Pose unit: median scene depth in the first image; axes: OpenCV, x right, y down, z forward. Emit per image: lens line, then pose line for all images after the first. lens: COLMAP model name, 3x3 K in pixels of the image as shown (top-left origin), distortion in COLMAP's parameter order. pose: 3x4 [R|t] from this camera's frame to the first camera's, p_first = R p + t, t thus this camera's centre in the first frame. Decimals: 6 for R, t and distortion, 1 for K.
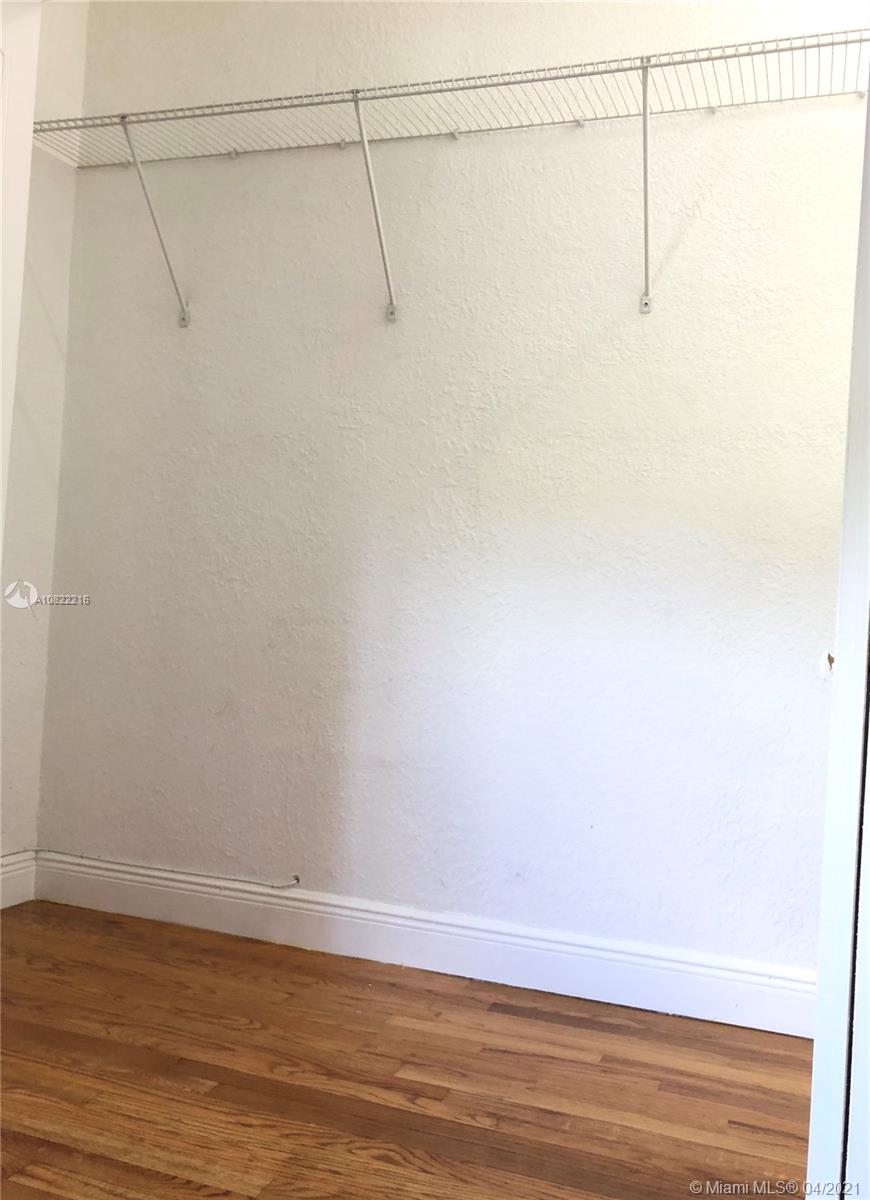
lens RADIAL K [[1033.5, 0, 435.7], [0, 1033.5, 599.7], [0, 0, 1]] dist [0.028134, -0.001846]
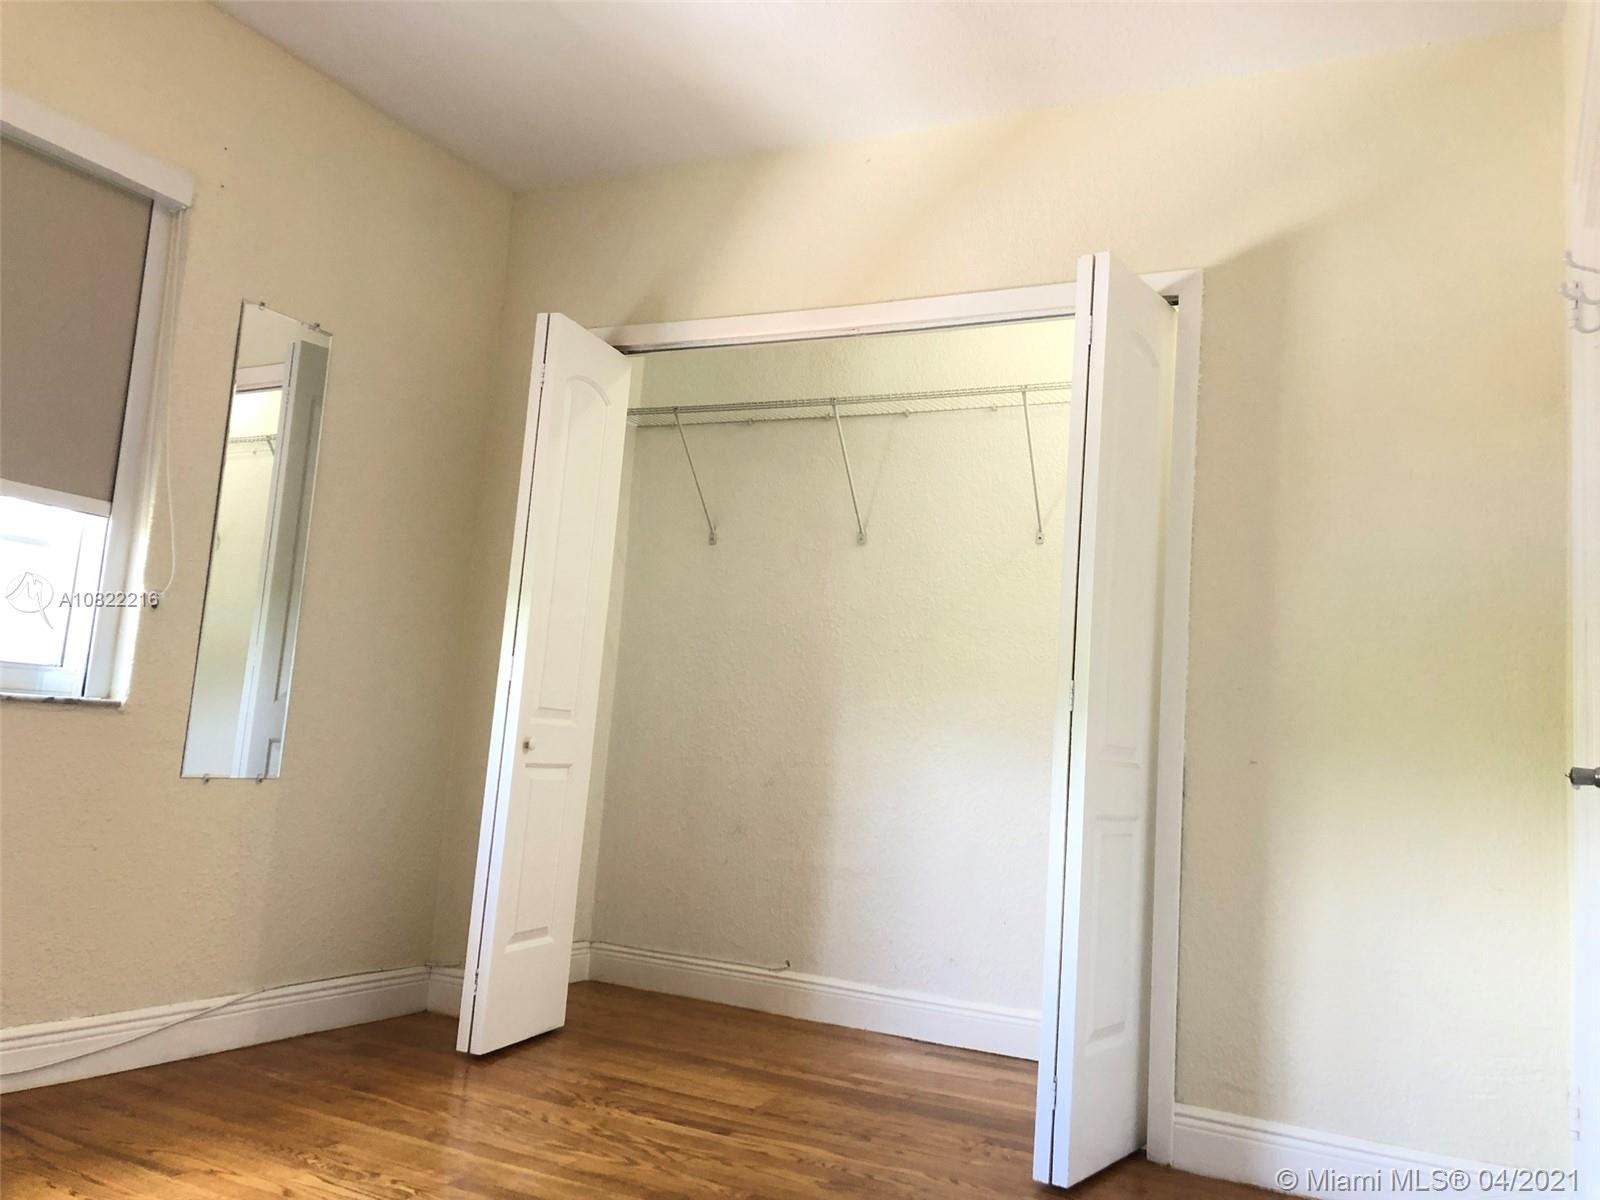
lens RADIAL K [[1314.5, 0, 798.7], [0, 1314.5, 596.4], [0, 0, 1]] dist [0.049178, -0.036455]
pose [[0.988932, -0.004163, -0.148312, 0.132181], [-0.012440, 0.993760, -0.110842, -0.006657], [0.147848, 0.111460, 0.982709, -0.706756]]
